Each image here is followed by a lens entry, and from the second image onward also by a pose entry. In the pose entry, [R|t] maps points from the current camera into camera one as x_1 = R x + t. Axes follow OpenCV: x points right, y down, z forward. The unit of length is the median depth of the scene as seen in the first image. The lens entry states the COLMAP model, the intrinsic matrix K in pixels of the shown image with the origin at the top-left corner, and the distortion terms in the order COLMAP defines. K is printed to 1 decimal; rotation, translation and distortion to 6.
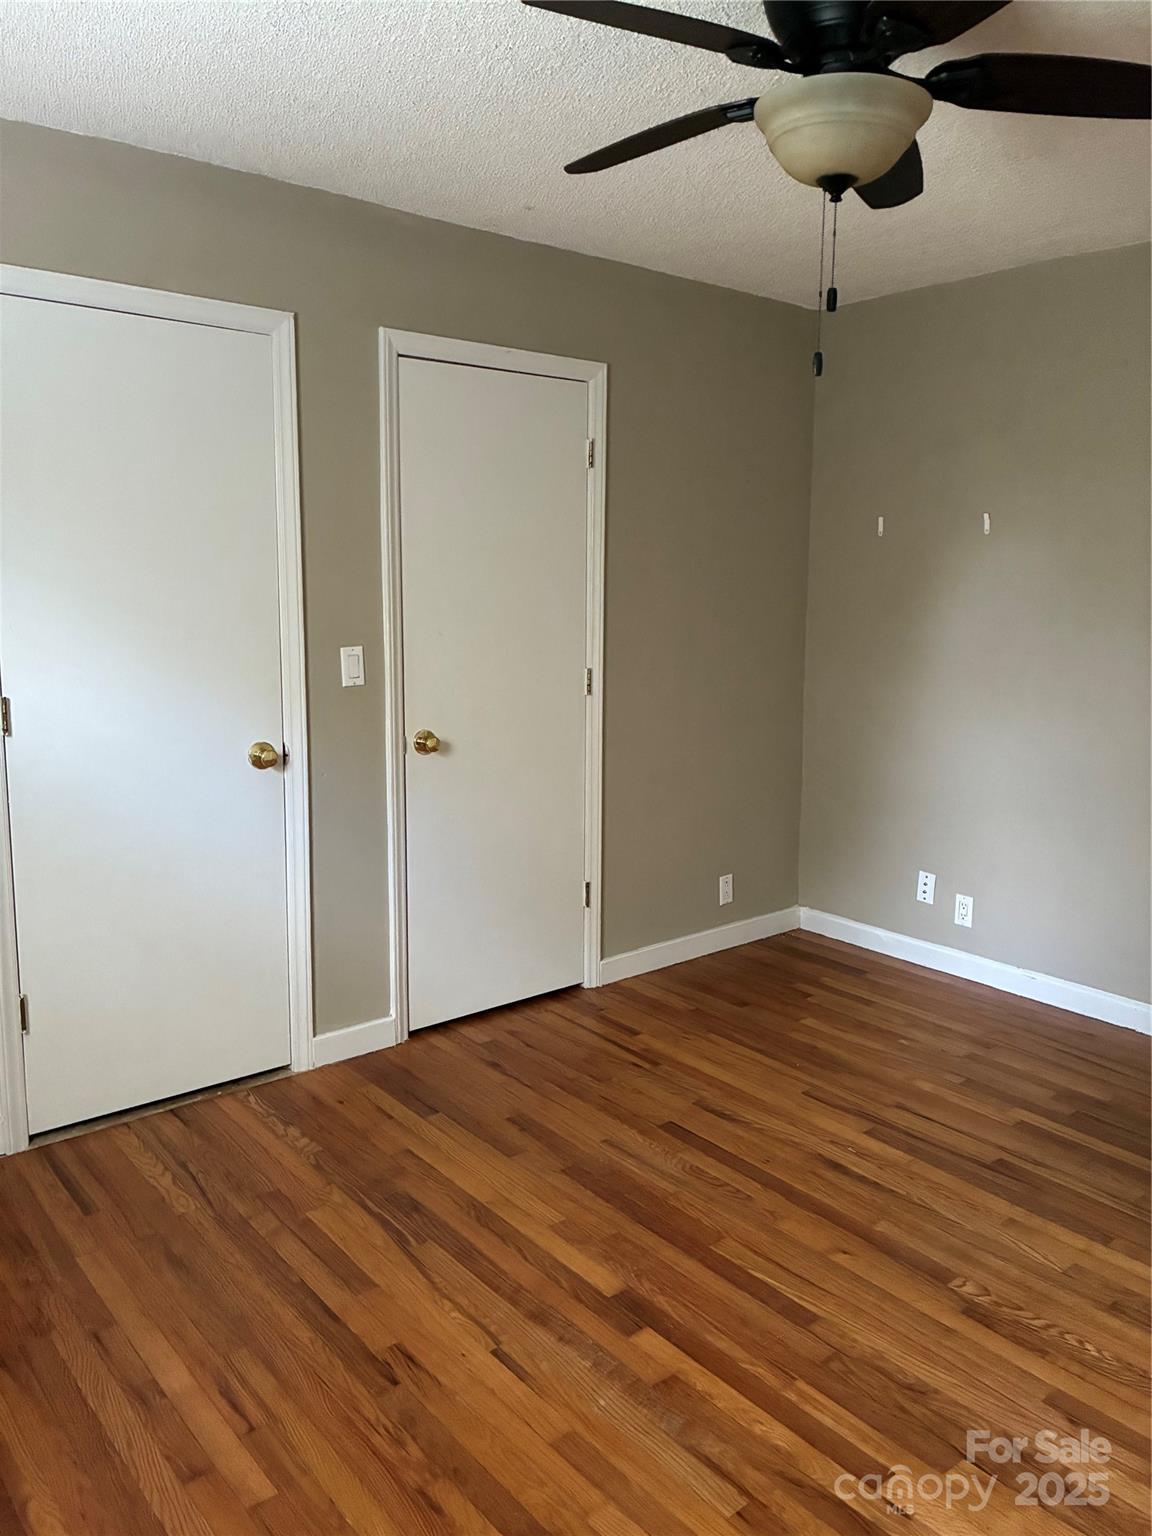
lens RADIAL K [[1161.7, 0, 569.0], [0, 1161.7, 770.4], [0, 0, 1]] dist [0.039356, -0.043732]
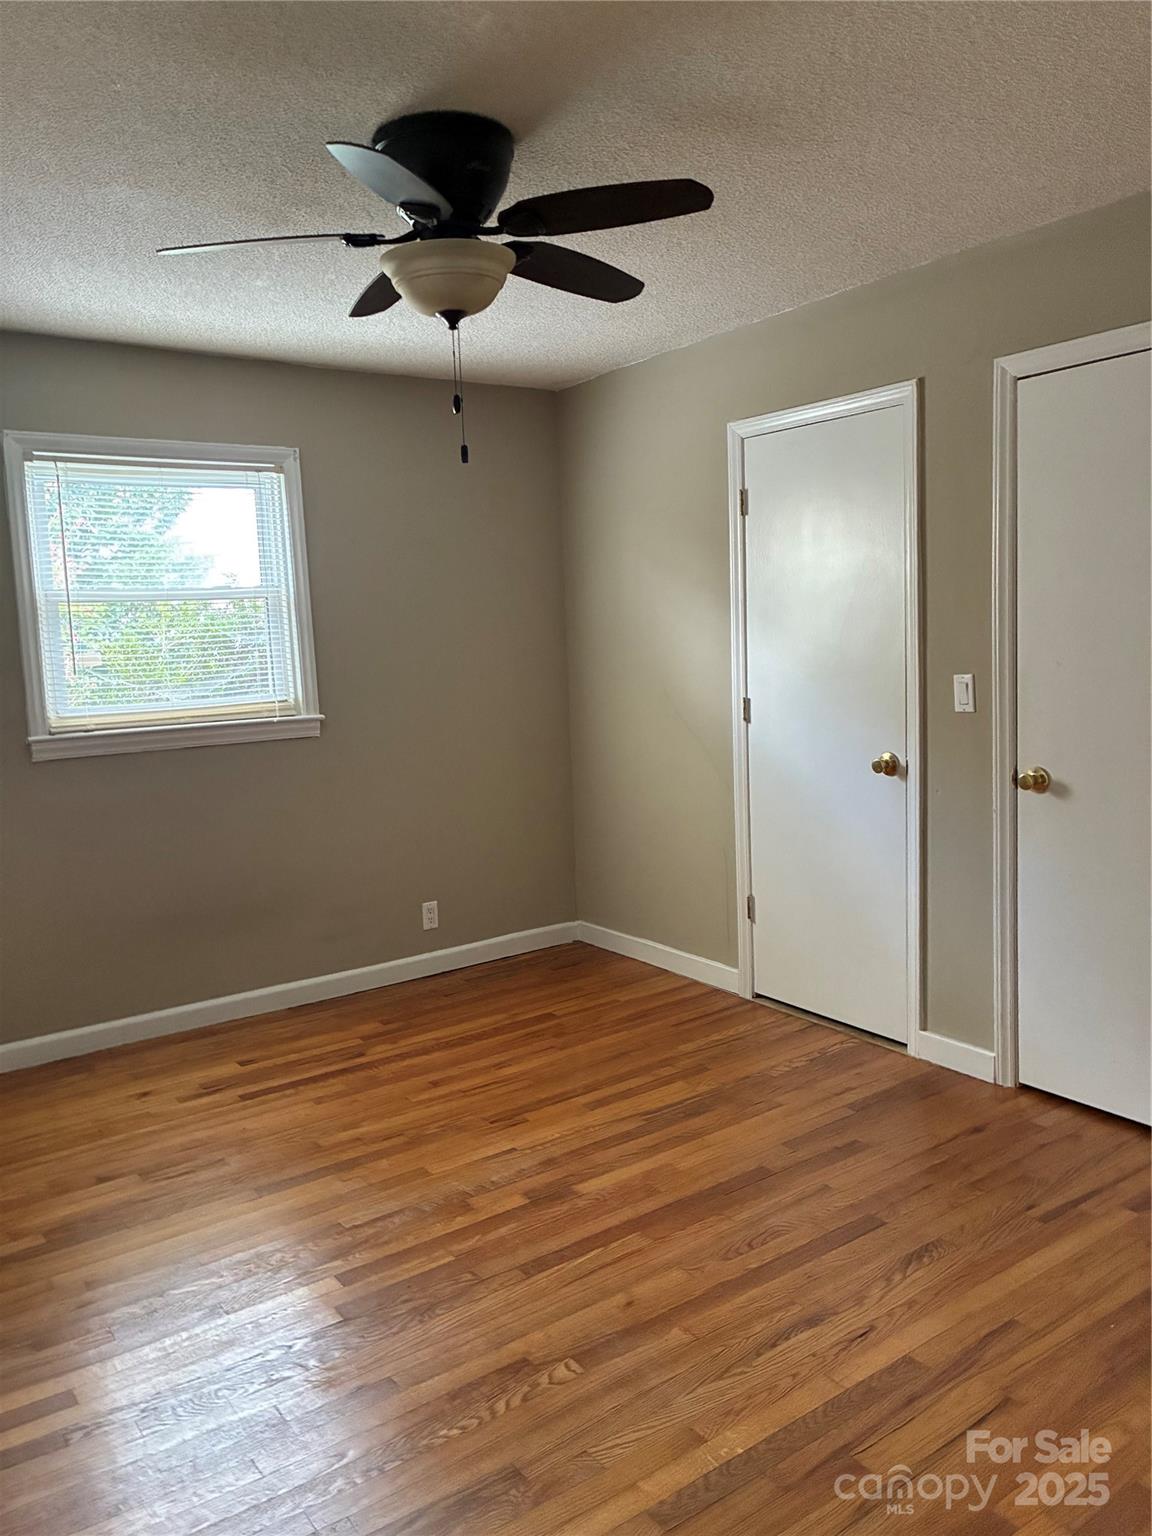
lens RADIAL K [[1161.7, 0, 569.4], [0, 1161.7, 766.3], [0, 0, 1]] dist [0.039356, -0.043732]
pose [[-0.072346, 0.111608, -0.991115, 0.997320], [-0.125153, 0.984849, 0.120038, -0.120497], [0.989496, 0.132725, -0.057282, 0.817456]]
